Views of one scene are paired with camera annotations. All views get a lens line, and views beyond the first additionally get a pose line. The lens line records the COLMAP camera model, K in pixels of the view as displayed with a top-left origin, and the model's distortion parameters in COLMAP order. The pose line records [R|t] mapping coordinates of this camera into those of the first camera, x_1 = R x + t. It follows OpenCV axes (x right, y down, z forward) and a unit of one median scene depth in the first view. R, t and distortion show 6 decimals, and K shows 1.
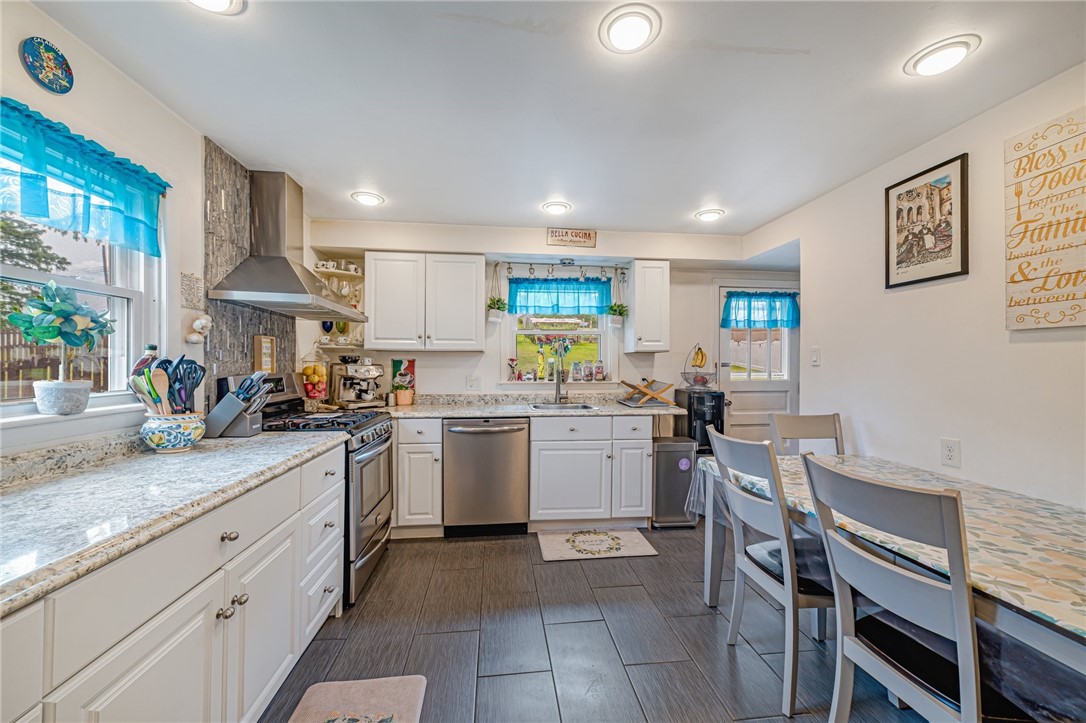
lens RADIAL K [[414.9, 0, 536.7], [0, 414.9, 359.9], [0, 0, 1]] dist [-0.002511, 0.001723]
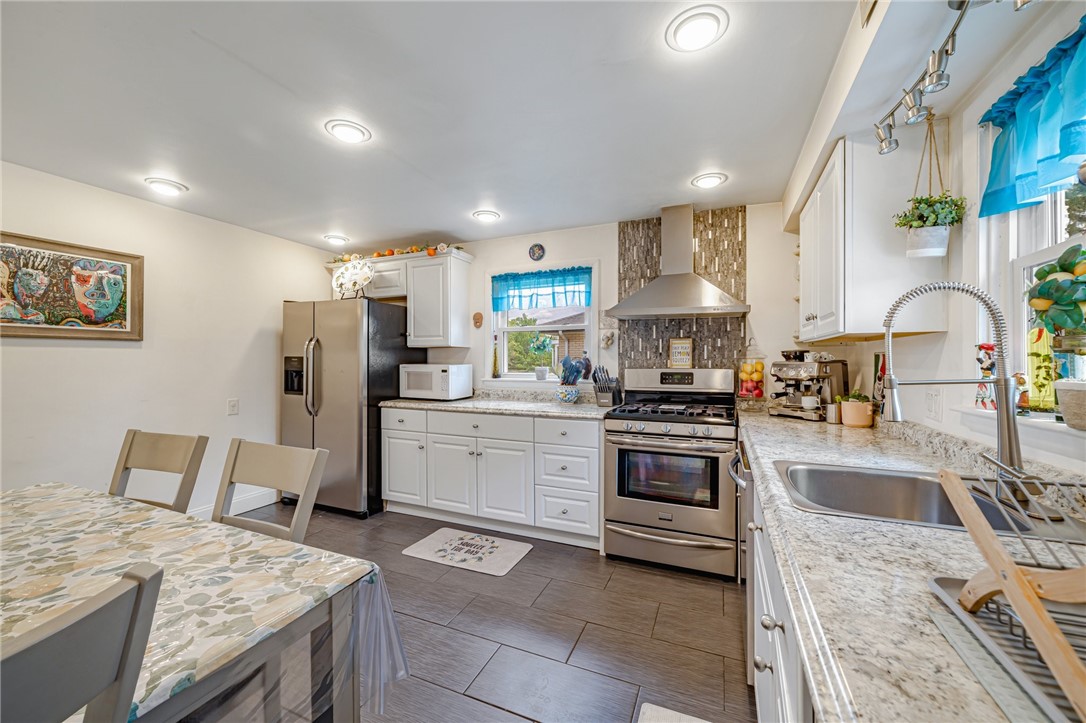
lens RADIAL K [[414.9, 0, 537.8], [0, 414.9, 359.3], [0, 0, 1]] dist [-0.002511, 0.001723]
pose [[-0.486527, -0.007089, -0.873637, 0.475681], [0.005226, 0.999926, -0.011024, 0.012157], [0.873650, -0.009929, -0.486453, 0.914512]]
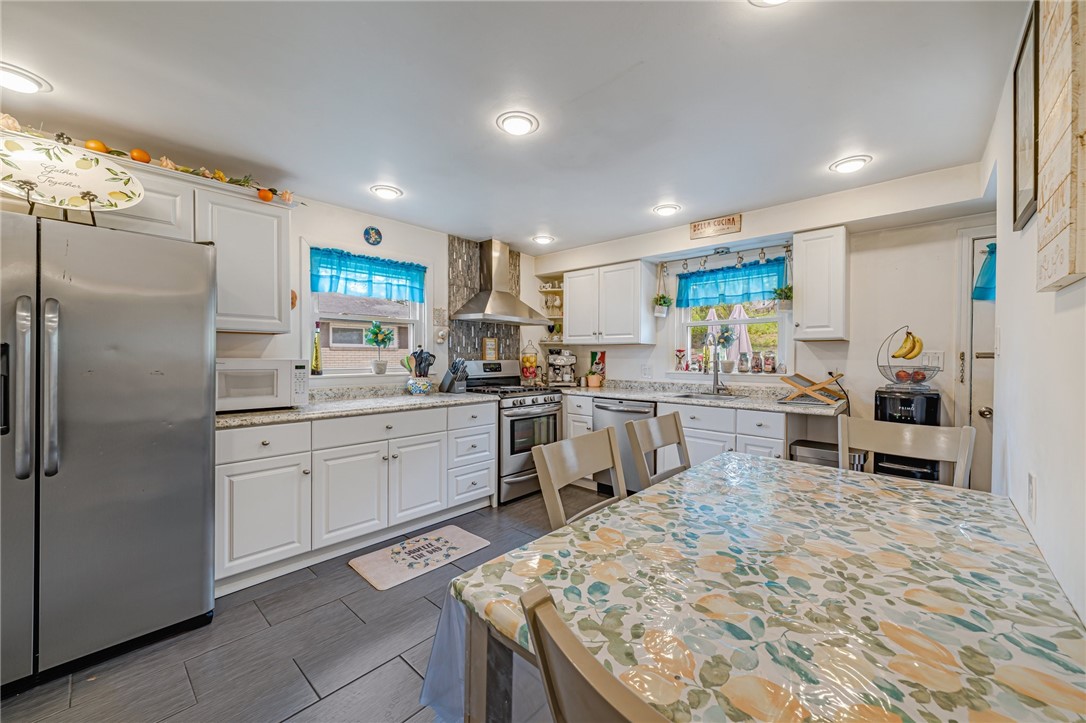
lens RADIAL K [[414.9, 0, 548.7], [0, 414.9, 357.8], [0, 0, 1]] dist [-0.002511, 0.001723]
pose [[0.668099, 0.003792, -0.744063, 0.558957], [0.004765, 0.999945, 0.009374, 0.006448], [0.744057, -0.009808, 0.668044, 0.039613]]
